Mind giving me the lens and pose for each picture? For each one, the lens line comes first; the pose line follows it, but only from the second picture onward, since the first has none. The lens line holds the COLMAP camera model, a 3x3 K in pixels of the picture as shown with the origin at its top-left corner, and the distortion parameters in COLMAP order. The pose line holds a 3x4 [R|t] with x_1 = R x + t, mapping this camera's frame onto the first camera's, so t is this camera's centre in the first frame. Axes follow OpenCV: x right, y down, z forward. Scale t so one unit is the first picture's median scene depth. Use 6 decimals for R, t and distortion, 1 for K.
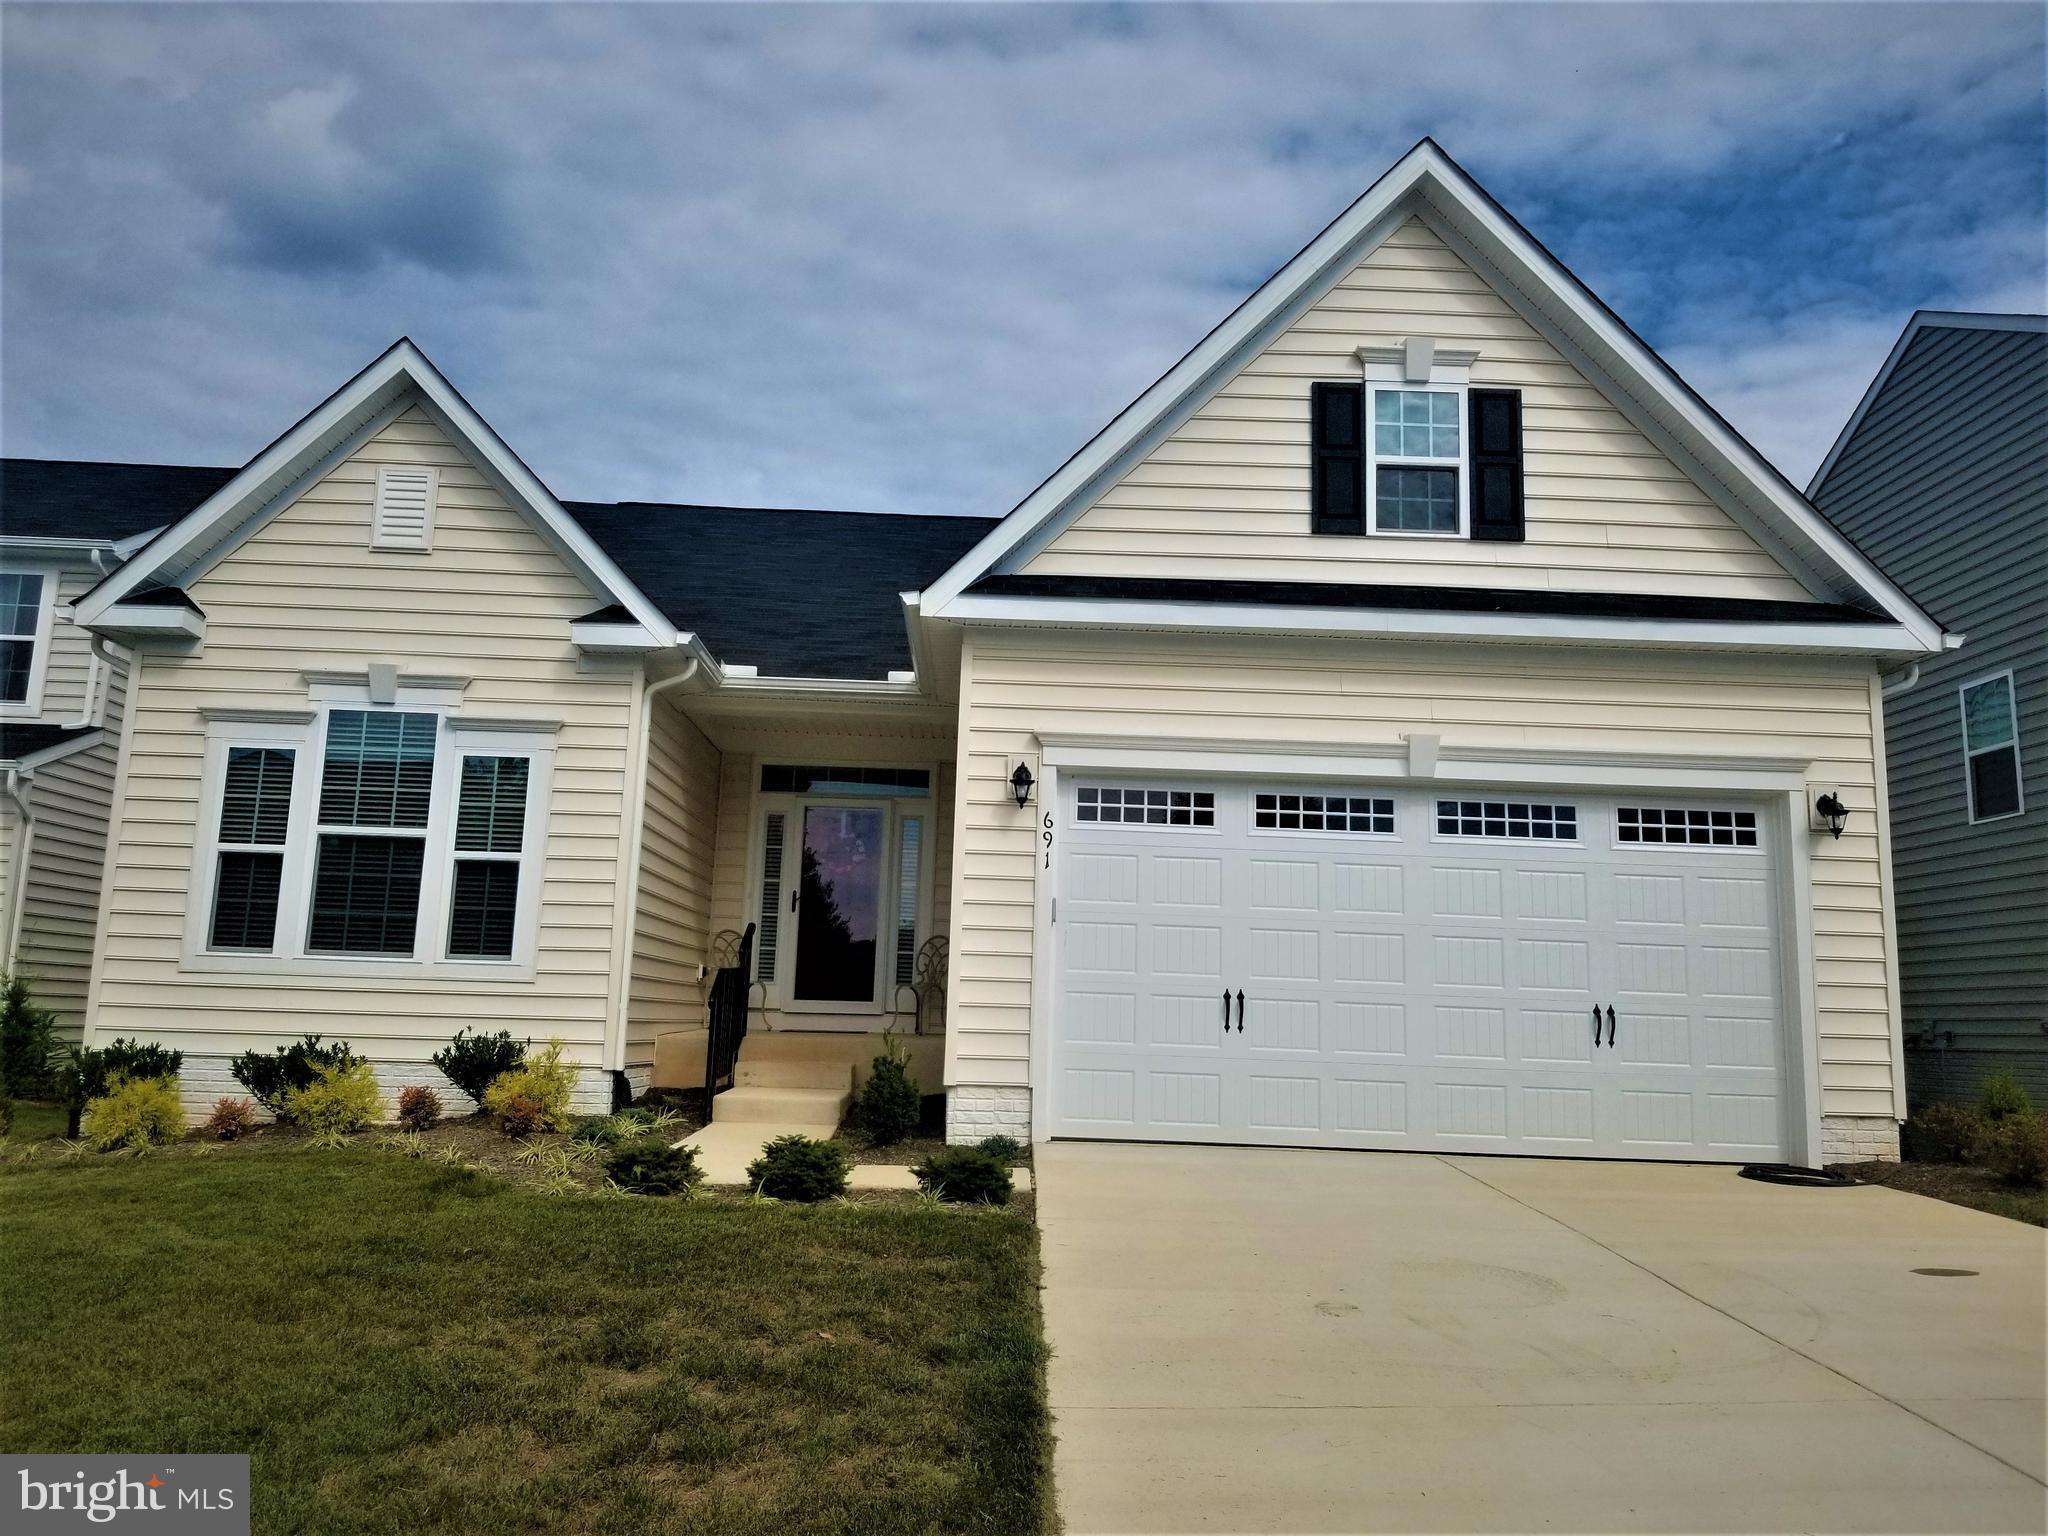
lens RADIAL K [[1526.8, 0, 1032.3], [0, 1526.8, 762.5], [0, 0, 1]] dist [0.035827, -0.036841]
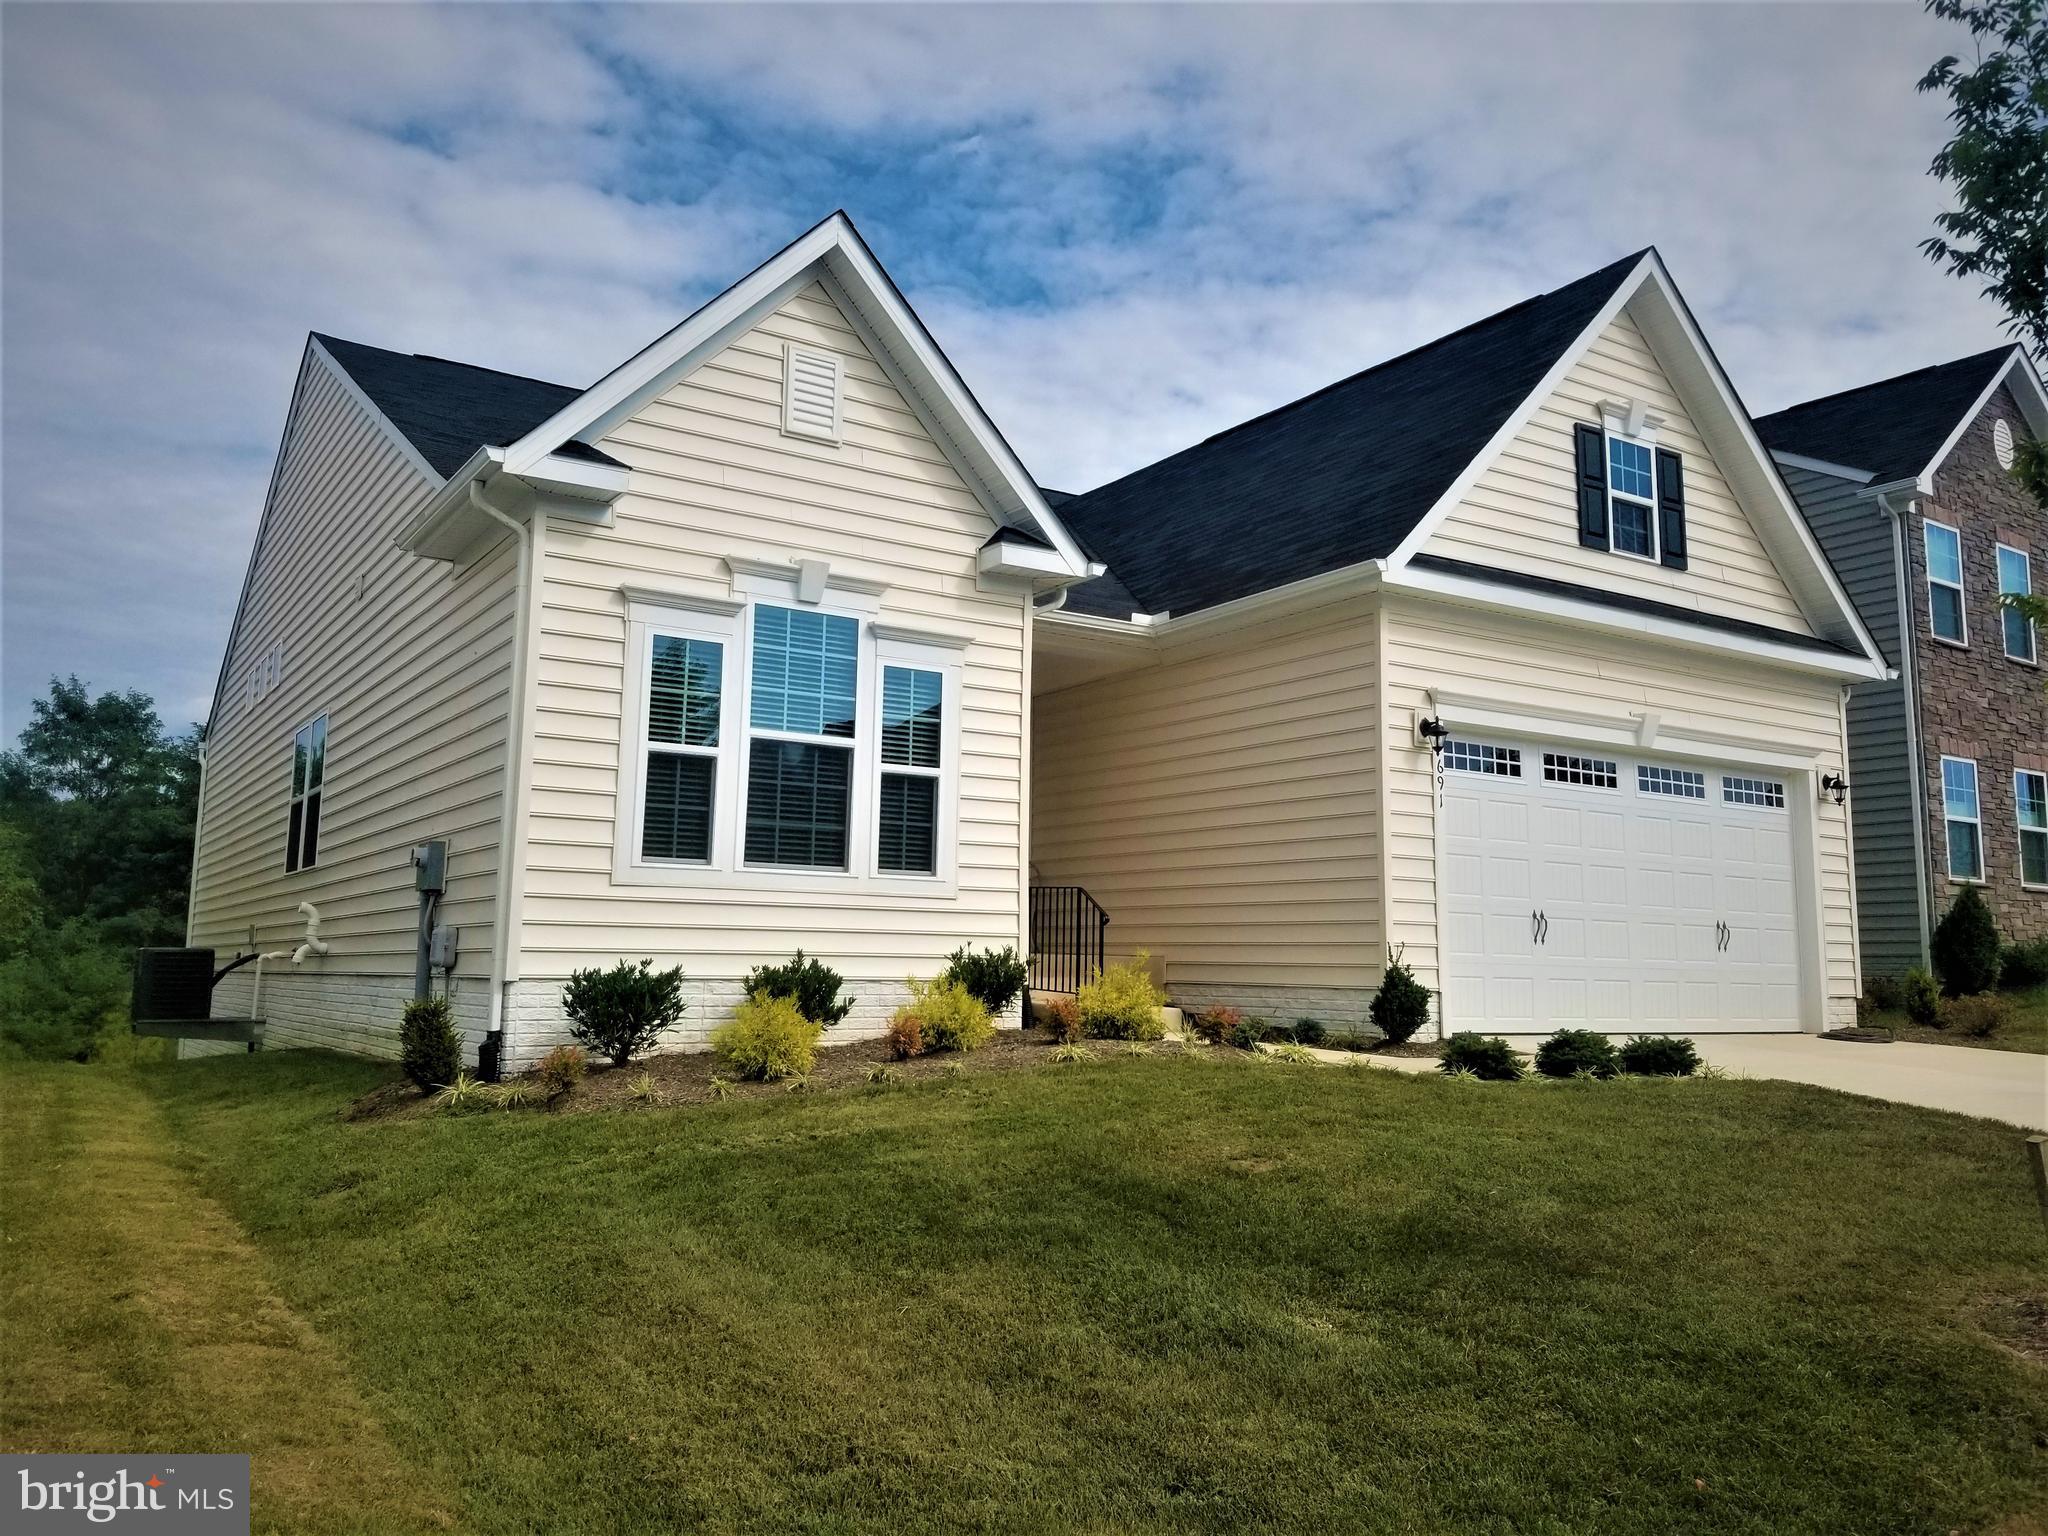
lens RADIAL K [[1599.4, 0, 1025.9], [0, 1599.4, 763.3], [0, 0, 1]] dist [0.074835, -0.066778]
pose [[0.853211, 0.050056, 0.519158, -0.865544], [-0.073532, 0.996986, 0.024719, 0.027103], [-0.516356, -0.059266, 0.854321, 0.095001]]
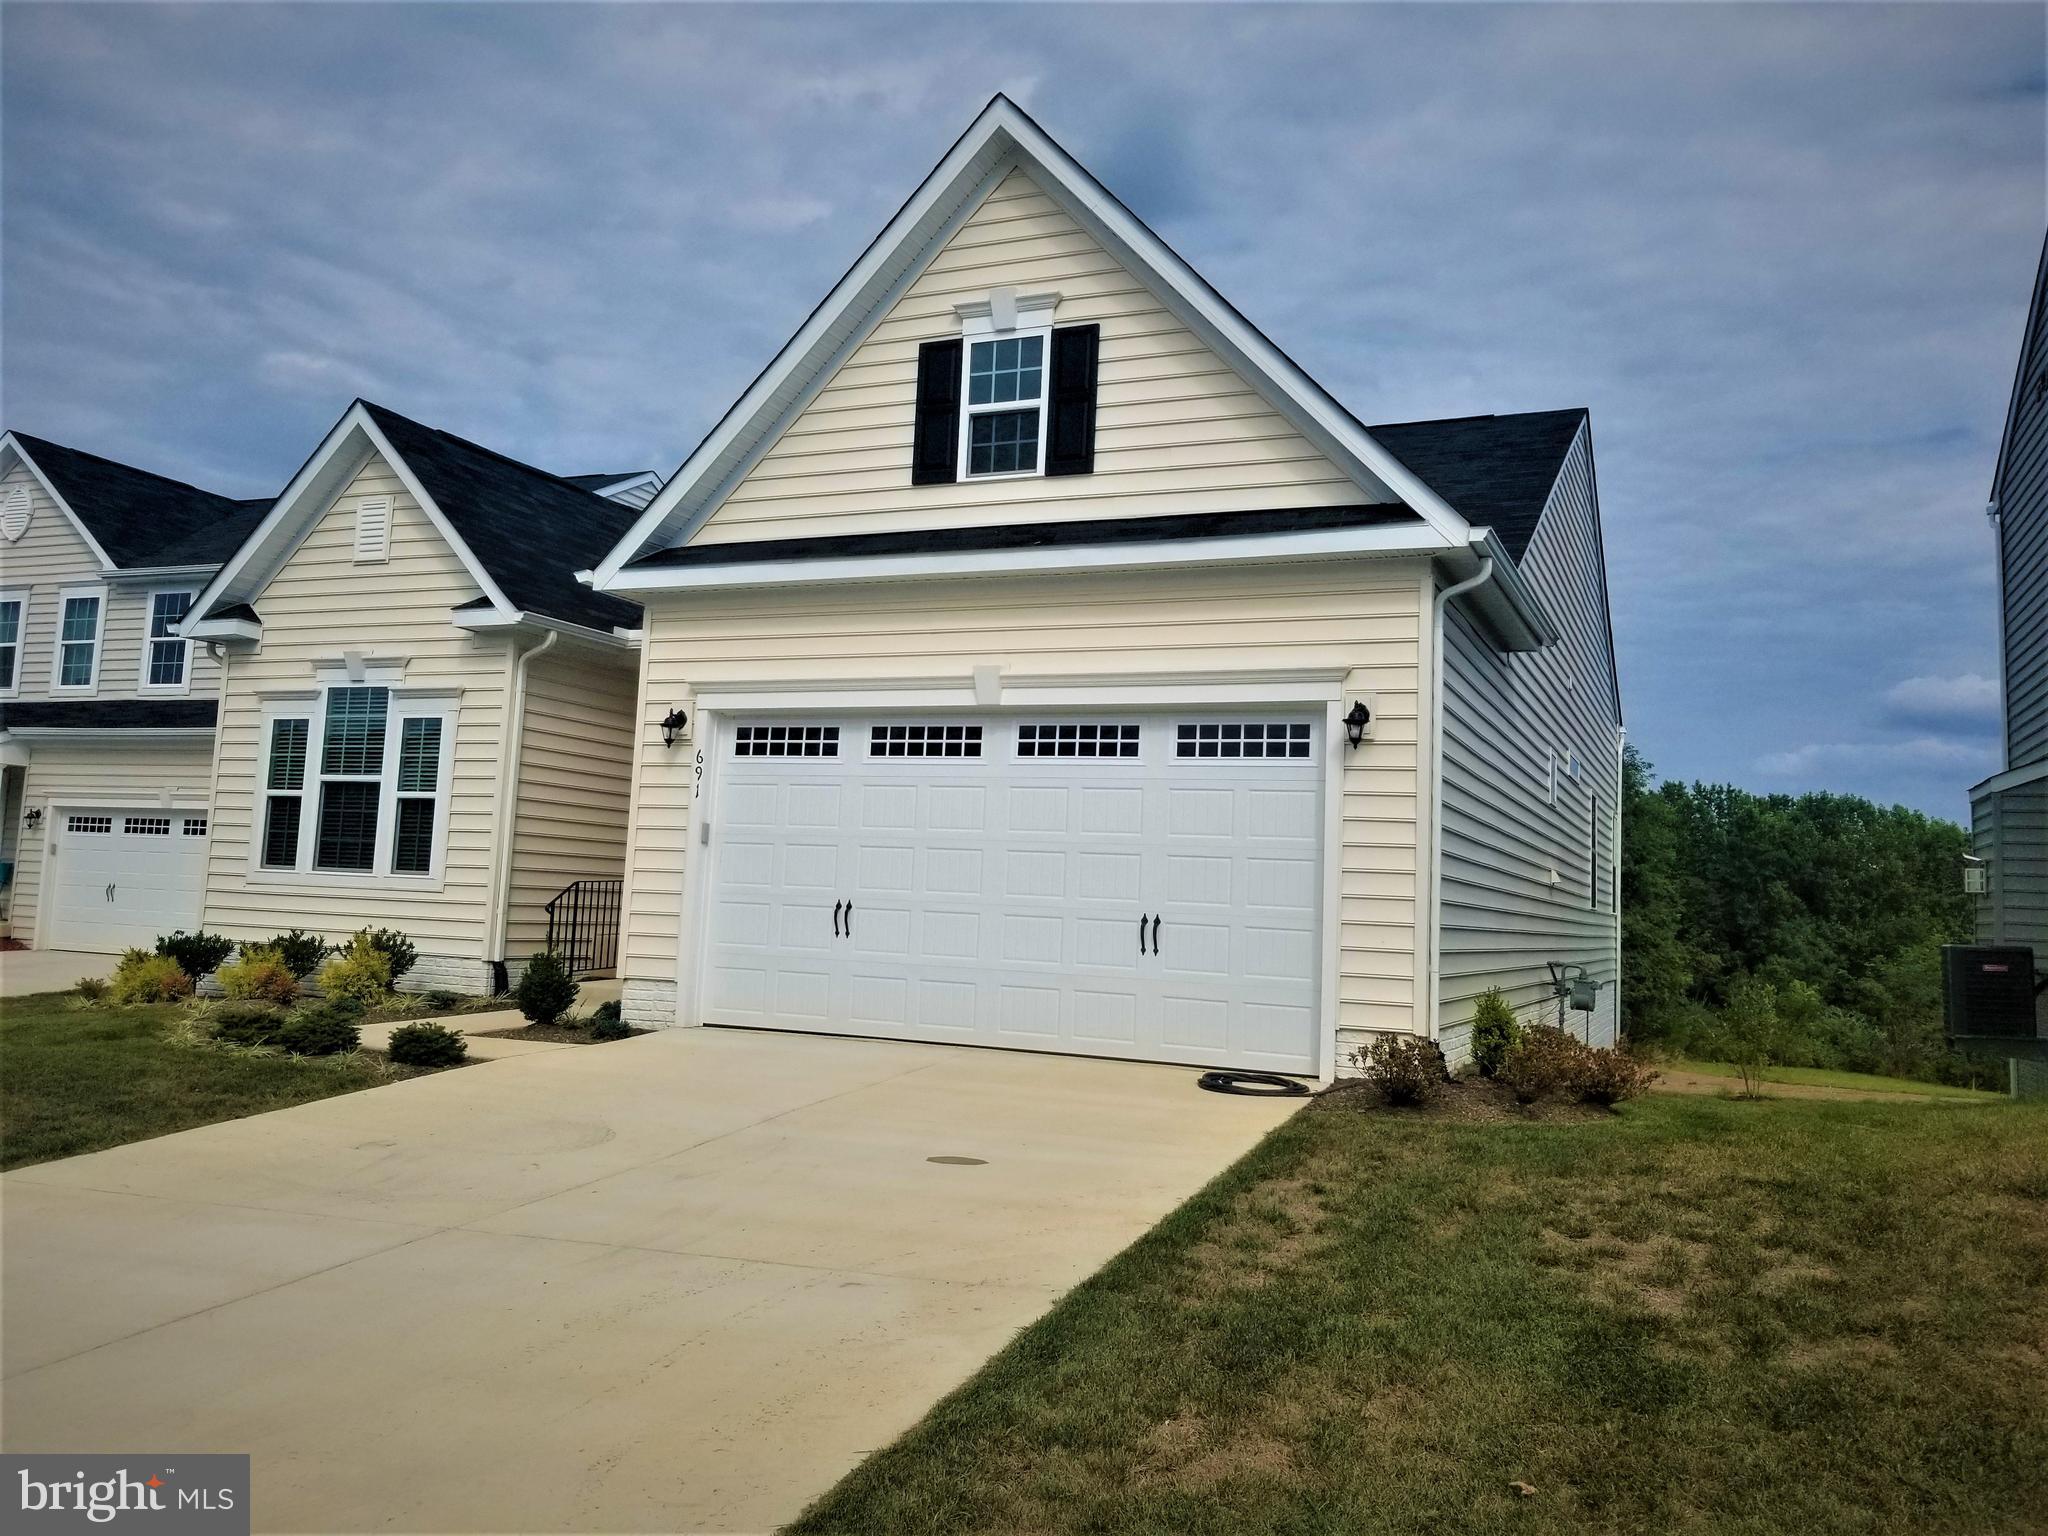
lens RADIAL K [[1599.4, 0, 1029.8], [0, 1599.4, 778.1], [0, 0, 1]] dist [0.074835, -0.066778]
pose [[0.903283, -0.023977, -0.428375, 0.733560], [0.042149, 0.998567, 0.032985, 0.024527], [0.426970, -0.047850, 0.902999, -0.010145]]
